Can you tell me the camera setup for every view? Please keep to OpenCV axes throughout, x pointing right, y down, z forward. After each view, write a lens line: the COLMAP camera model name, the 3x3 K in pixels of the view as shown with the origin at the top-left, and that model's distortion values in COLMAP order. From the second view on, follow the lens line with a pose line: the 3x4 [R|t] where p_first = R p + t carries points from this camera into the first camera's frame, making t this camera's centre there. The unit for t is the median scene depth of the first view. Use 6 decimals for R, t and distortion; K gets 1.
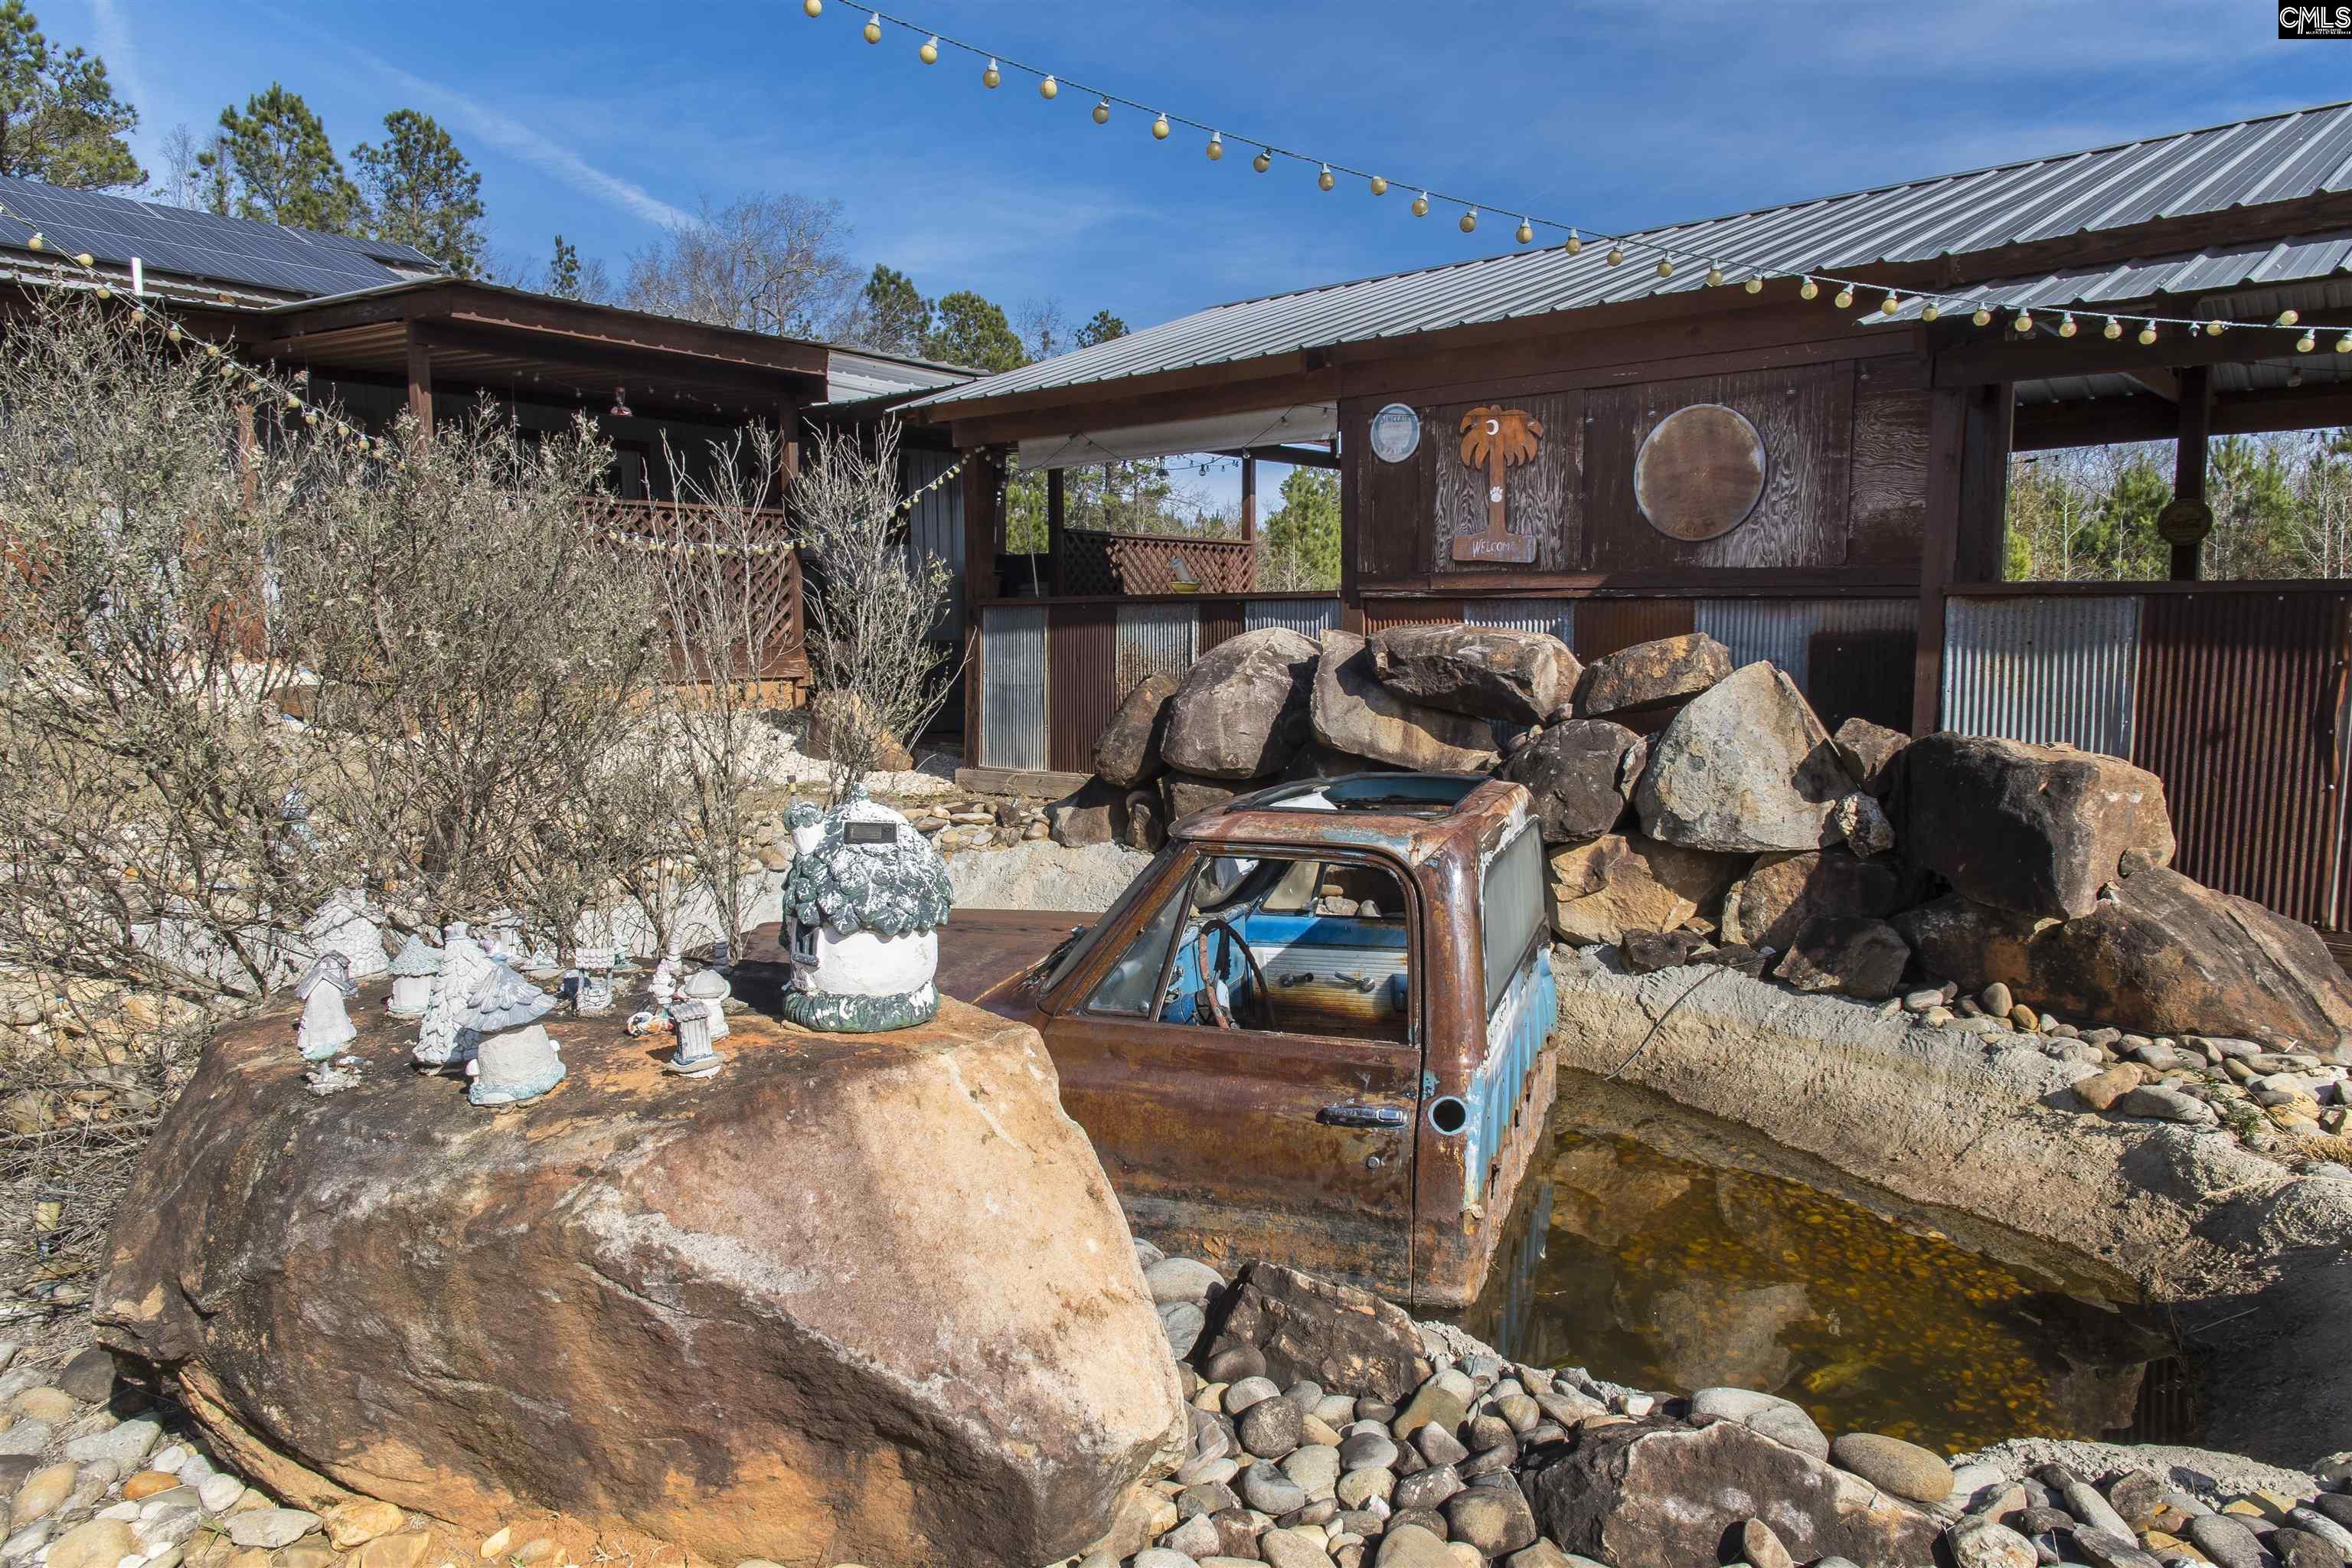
lens RADIAL K [[1564.4, 0, 1176.0], [0, 1564.4, 784.0], [0, 0, 1]] dist [-0.002951, -0.001410]
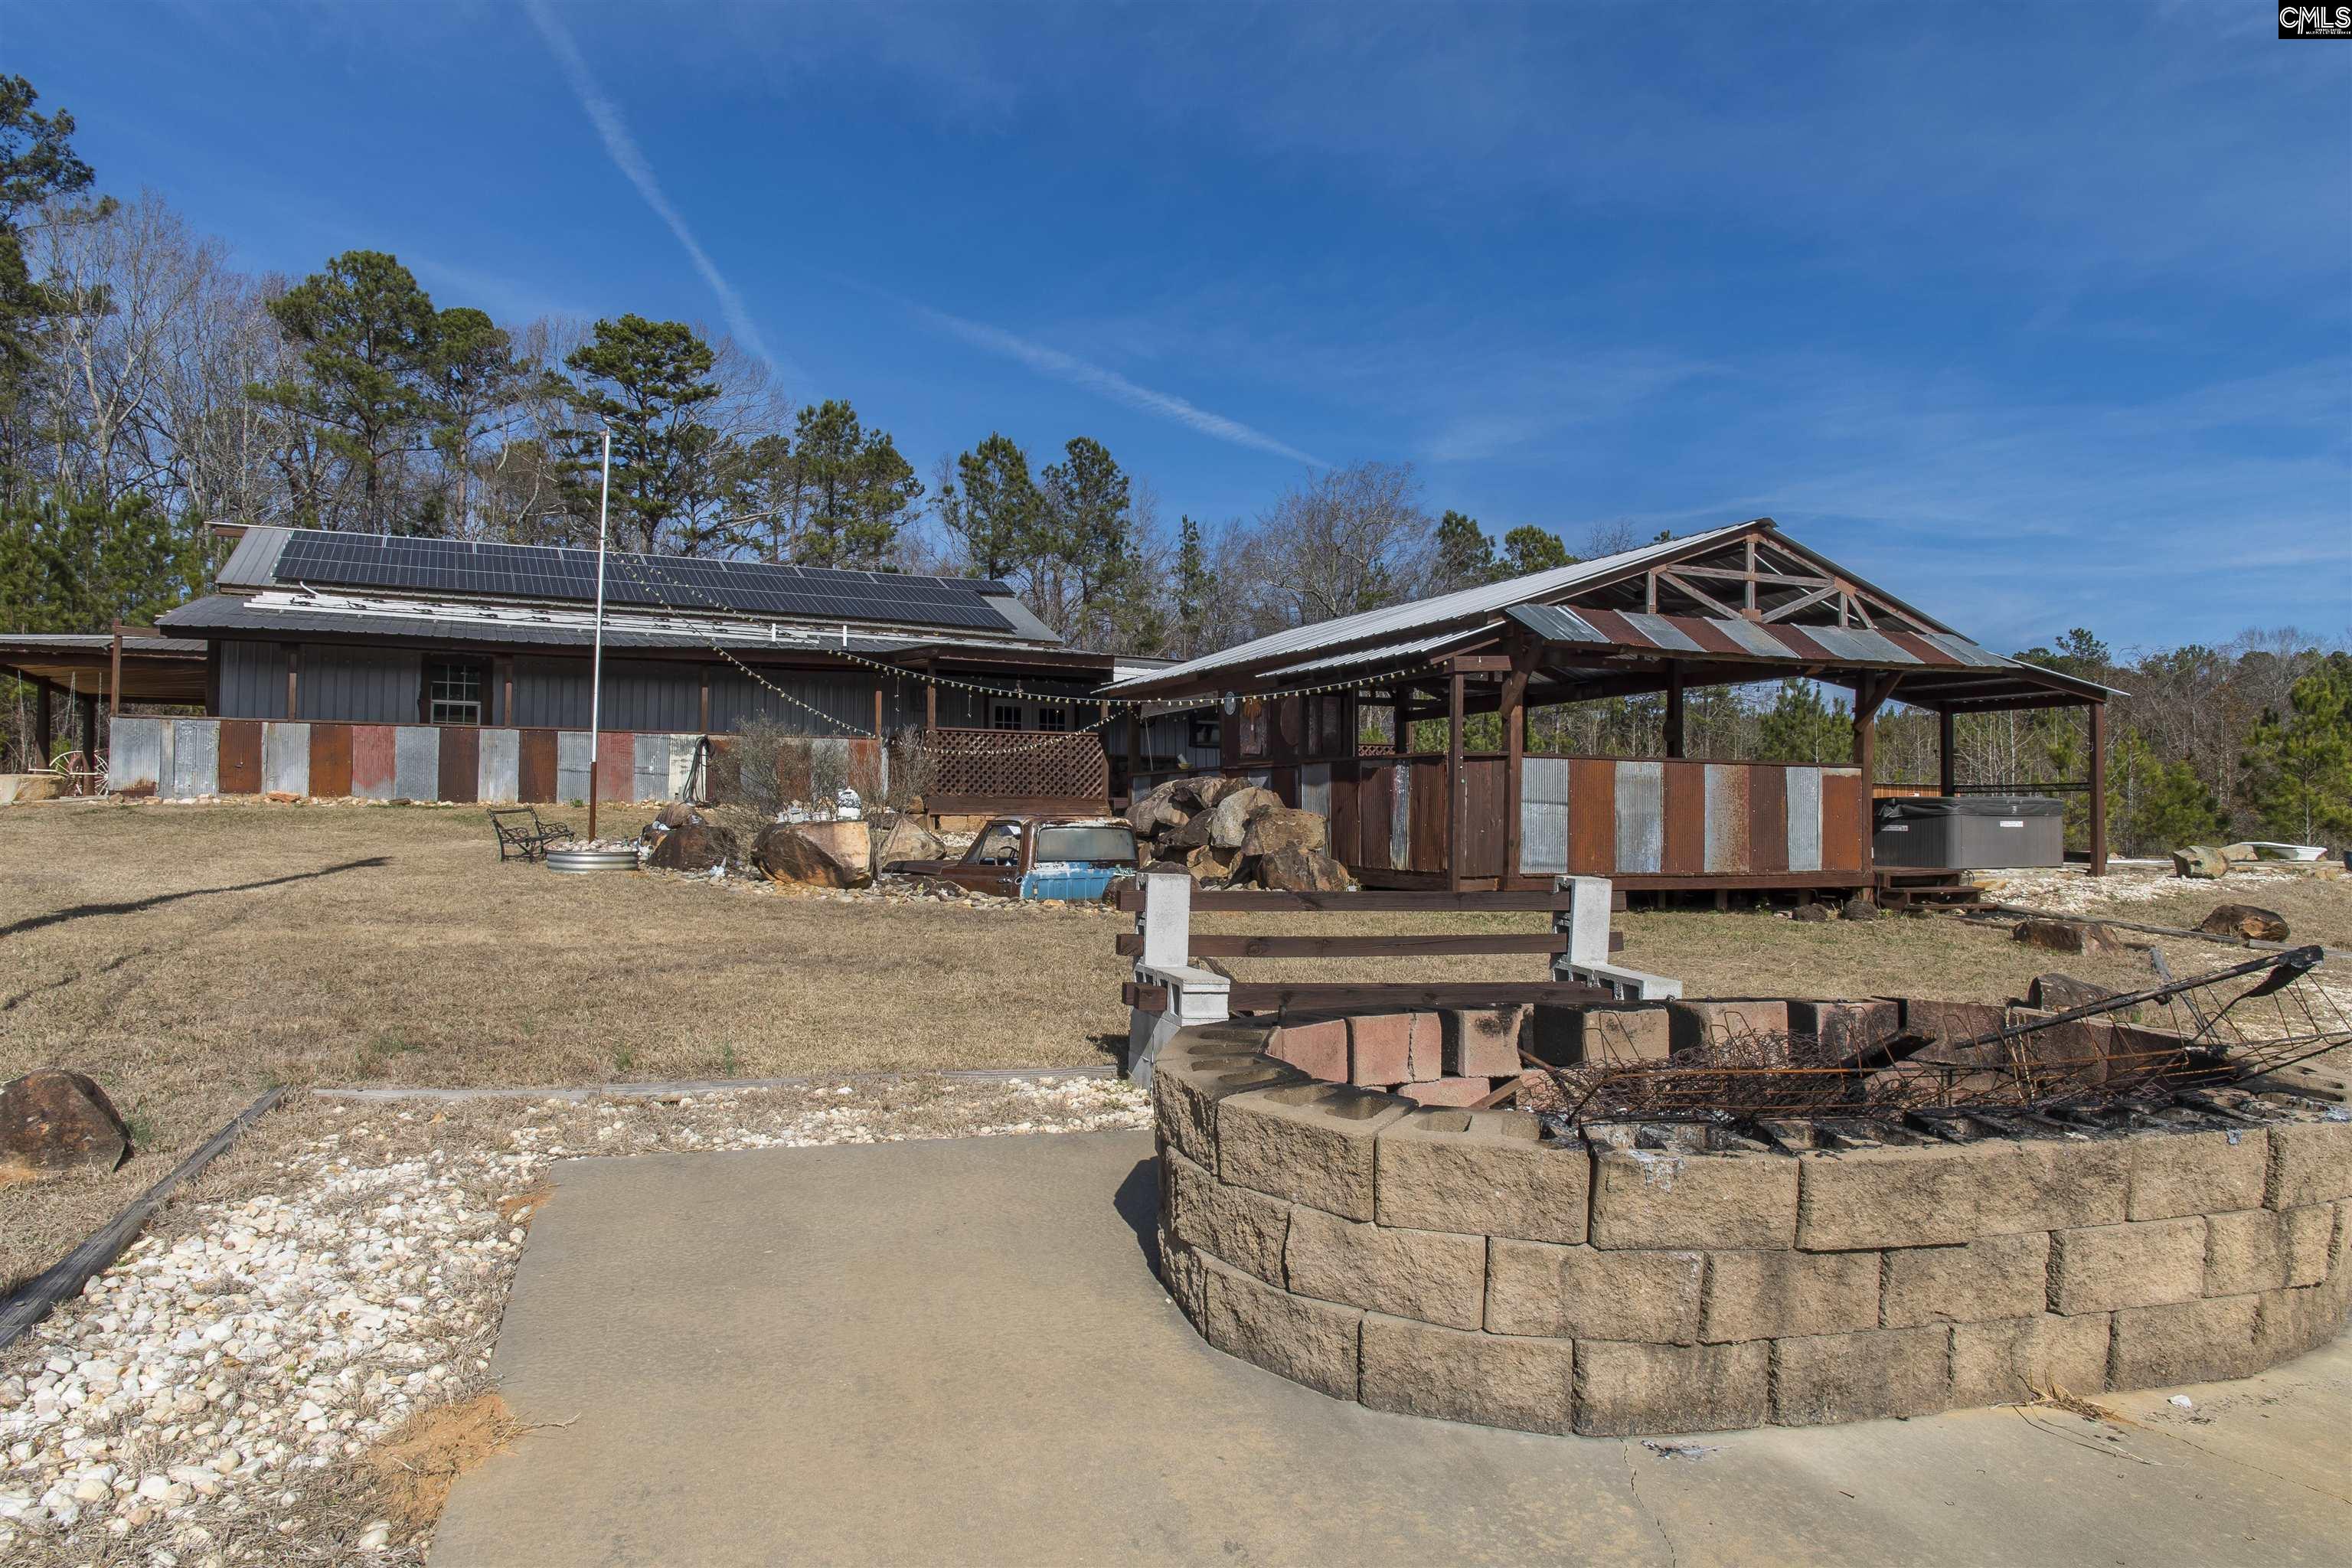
lens RADIAL K [[1564.4, 0, 1176.0], [0, 1564.4, 784.0], [0, 0, 1]] dist [-0.002951, -0.001410]
pose [[0.912645, -0.004280, -0.408730, 0.155804], [-0.047721, 0.991991, -0.116944, 0.028753], [0.405957, 0.126233, 0.905132, -0.184147]]
